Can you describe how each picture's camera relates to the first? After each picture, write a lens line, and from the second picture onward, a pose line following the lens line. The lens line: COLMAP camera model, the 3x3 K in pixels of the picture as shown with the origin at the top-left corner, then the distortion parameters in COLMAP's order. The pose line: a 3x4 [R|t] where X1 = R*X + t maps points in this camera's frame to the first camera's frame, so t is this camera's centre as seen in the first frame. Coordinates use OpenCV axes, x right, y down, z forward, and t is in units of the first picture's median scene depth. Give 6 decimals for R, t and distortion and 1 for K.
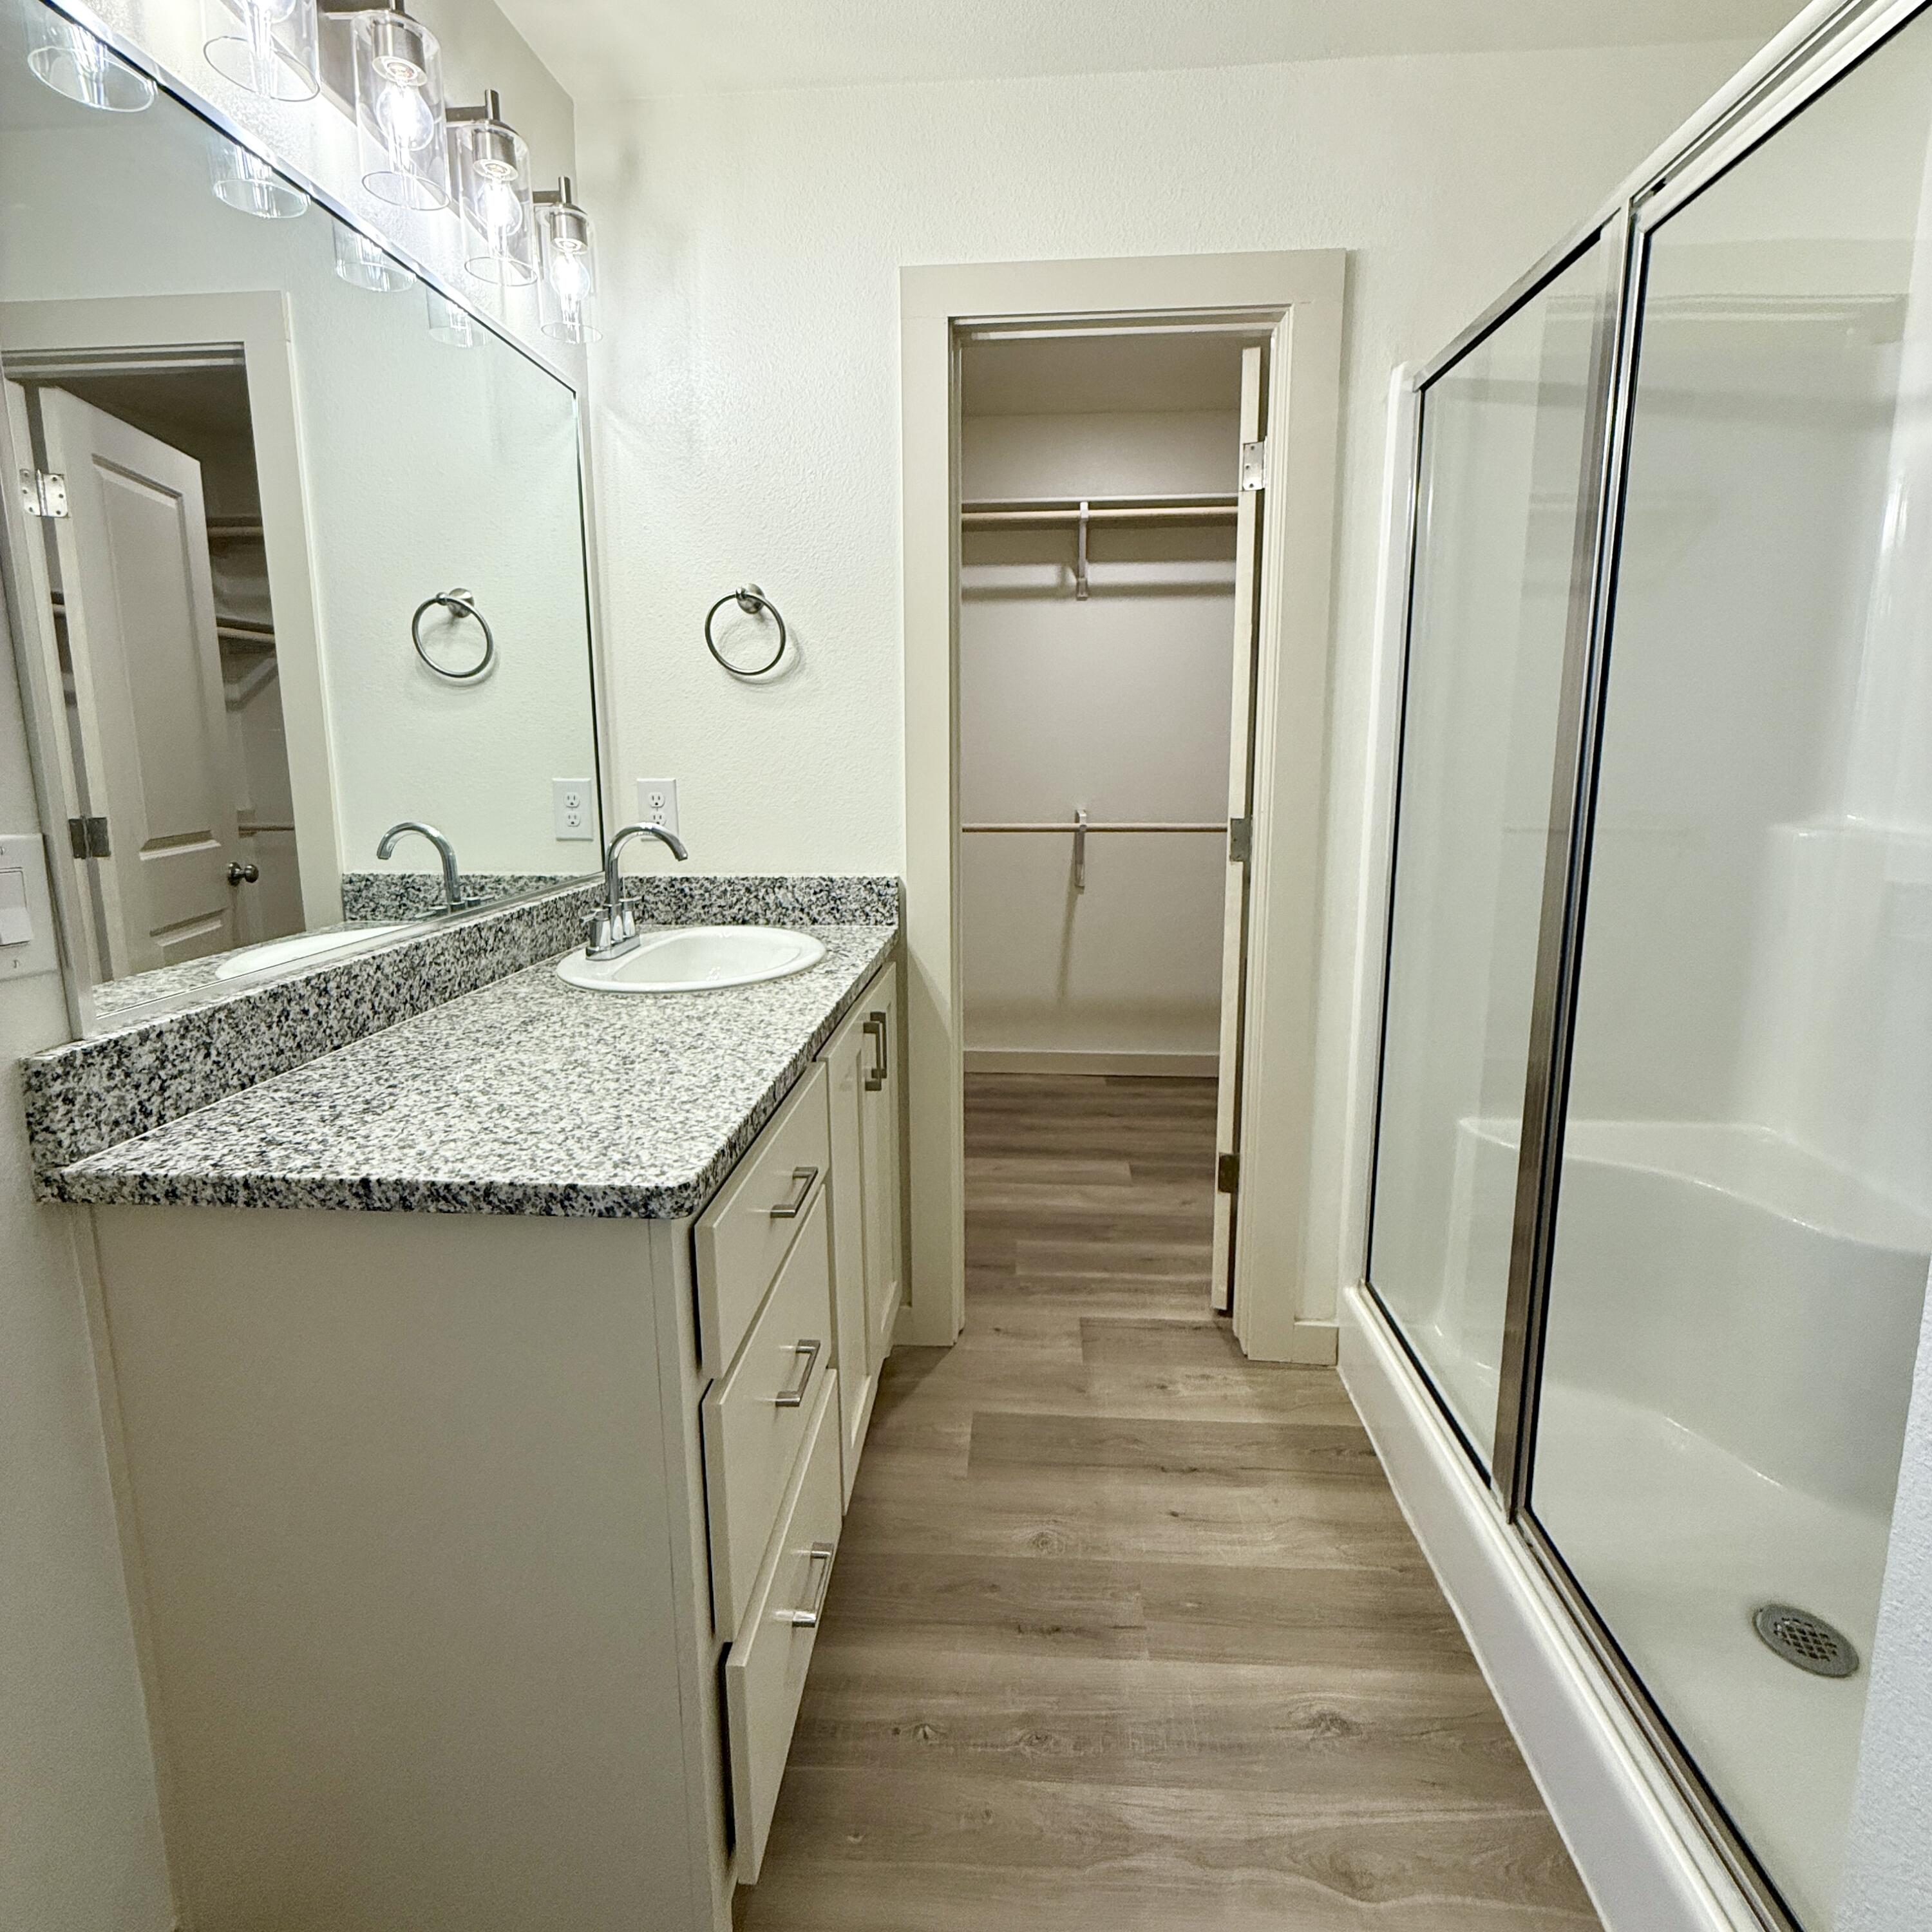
lens RADIAL K [[1018.8, 0, 963.9], [0, 1018.8, 920.0], [0, 0, 1]] dist [-0.000272, -0.000637]
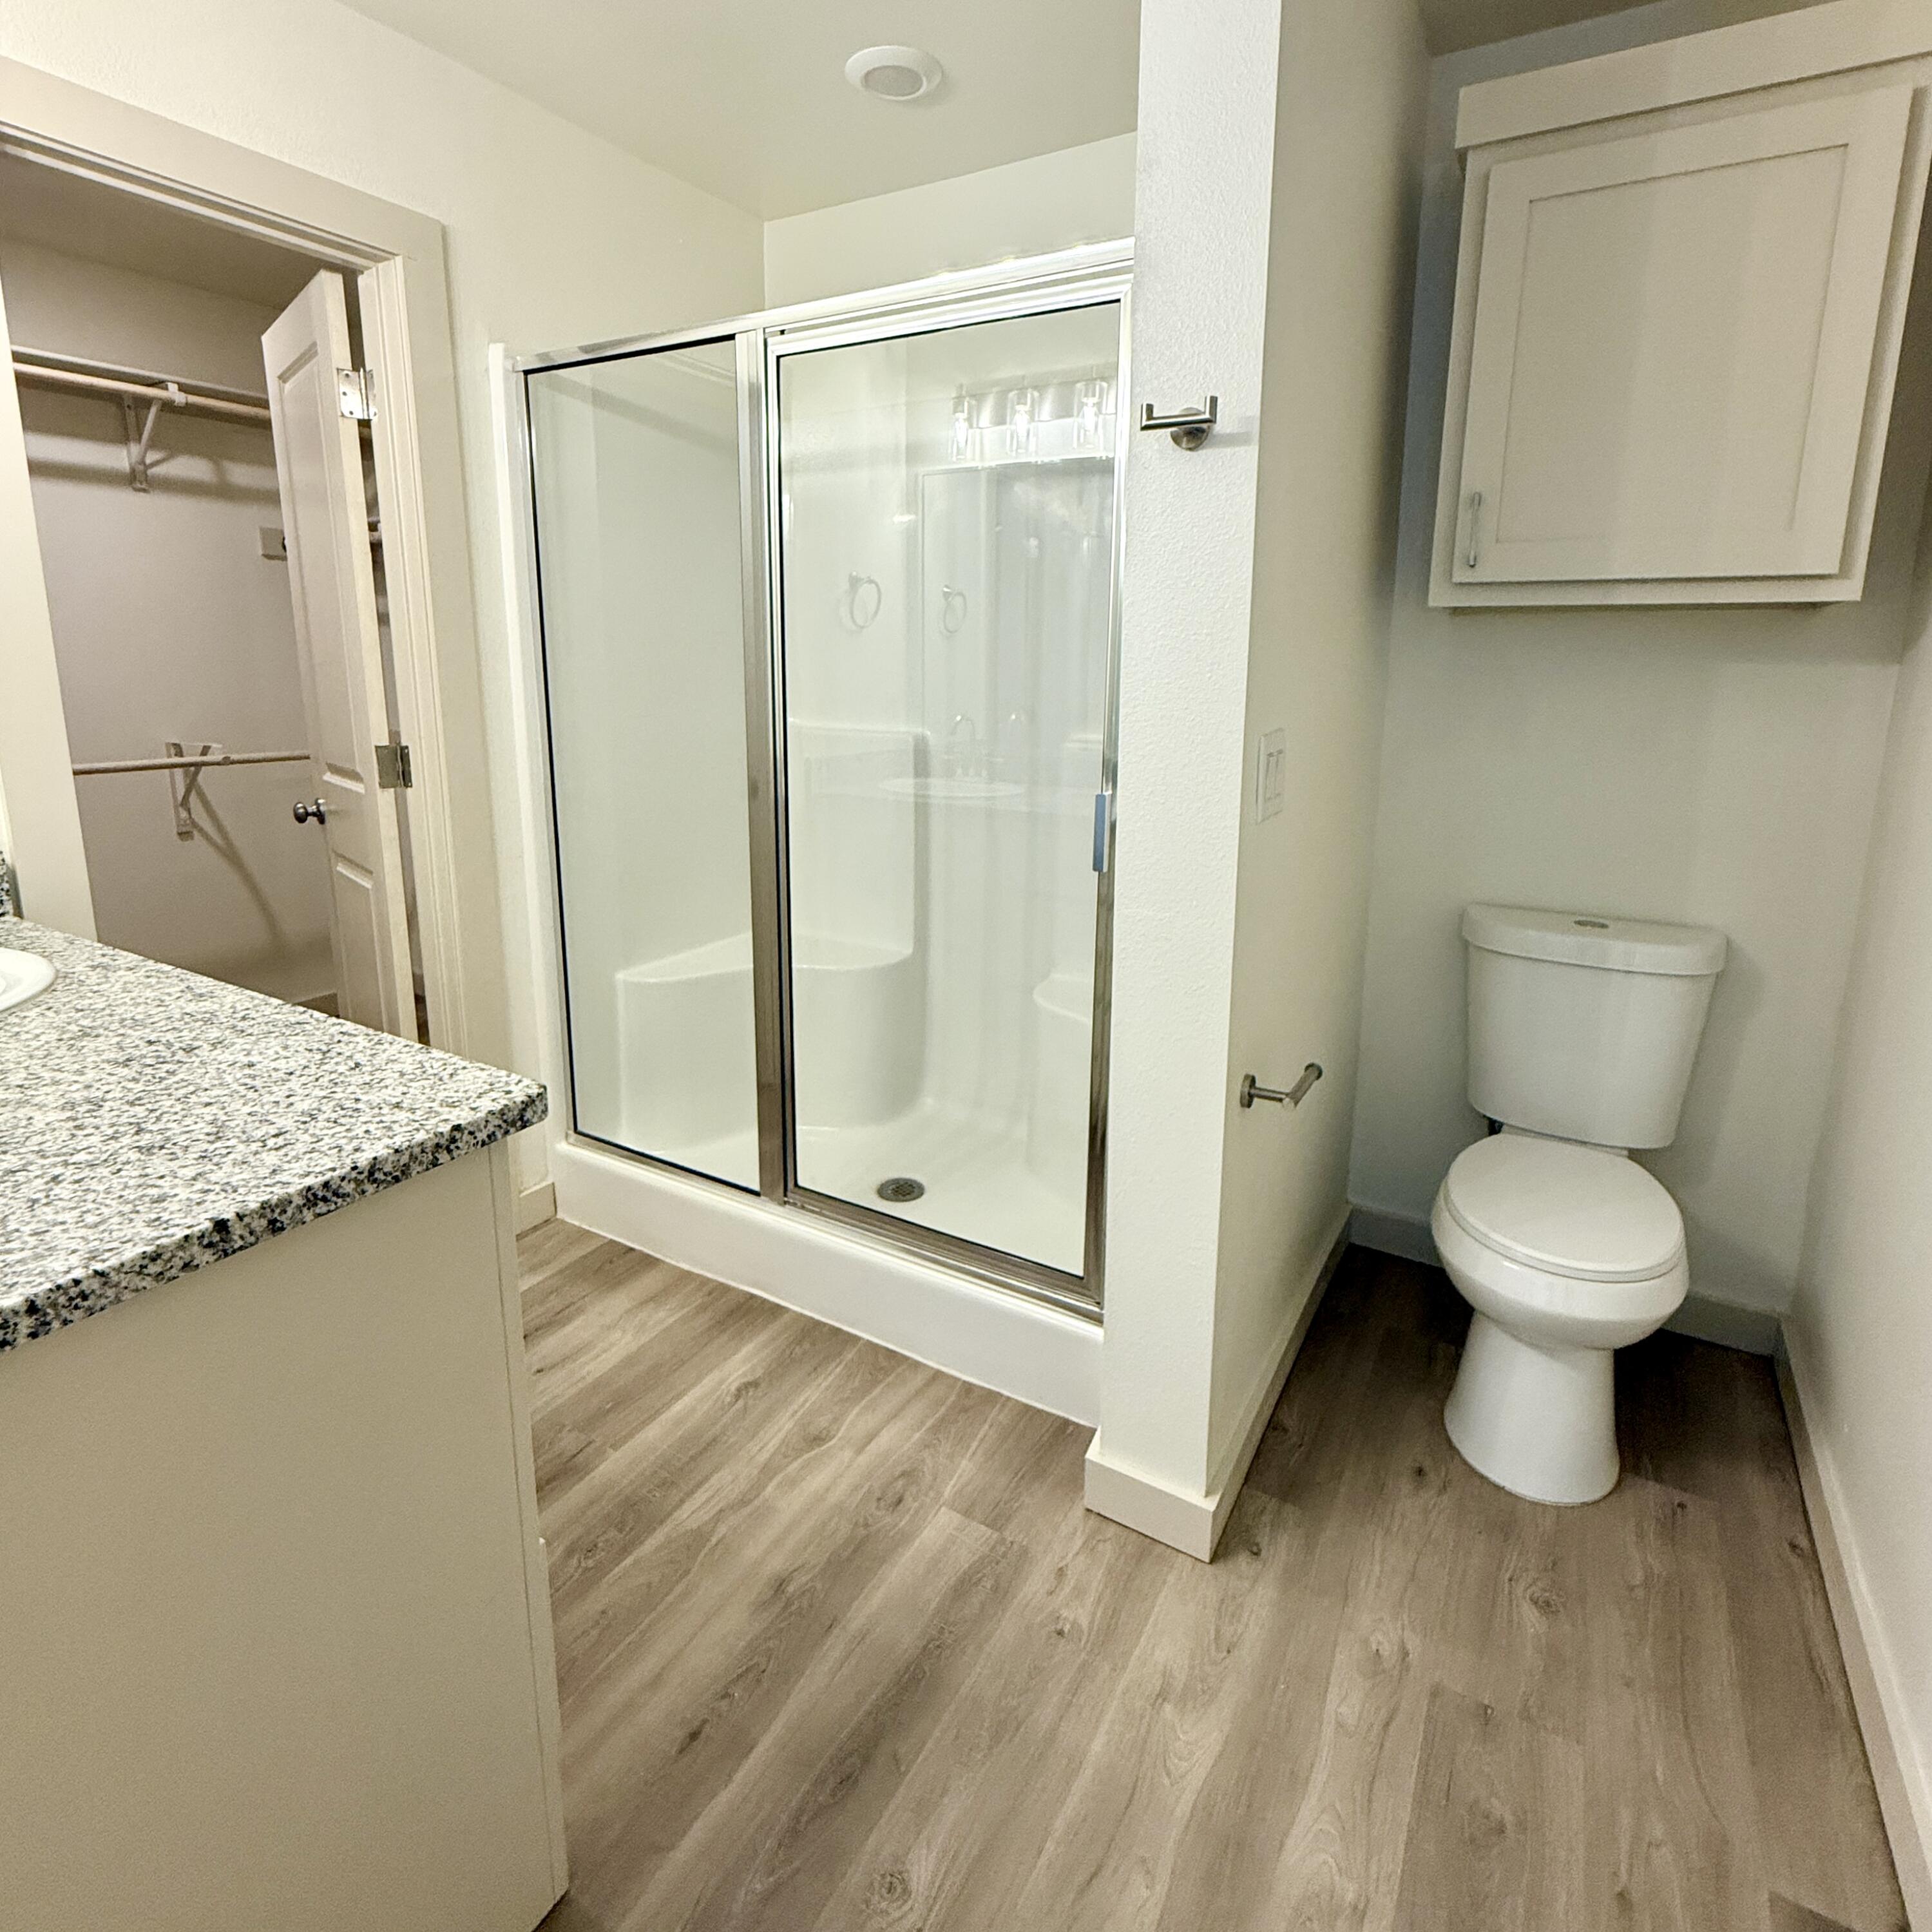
lens RADIAL K [[1064.0, 0, 961.0], [0, 1064.0, 873.2], [0, 0, 1]] dist [0.000414, -0.002299]
pose [[0.445360, -0.167200, 0.879601, -0.968265], [0.139363, 0.983381, 0.116365, -0.040163], [-0.884439, 0.070760, 0.461260, 0.037094]]
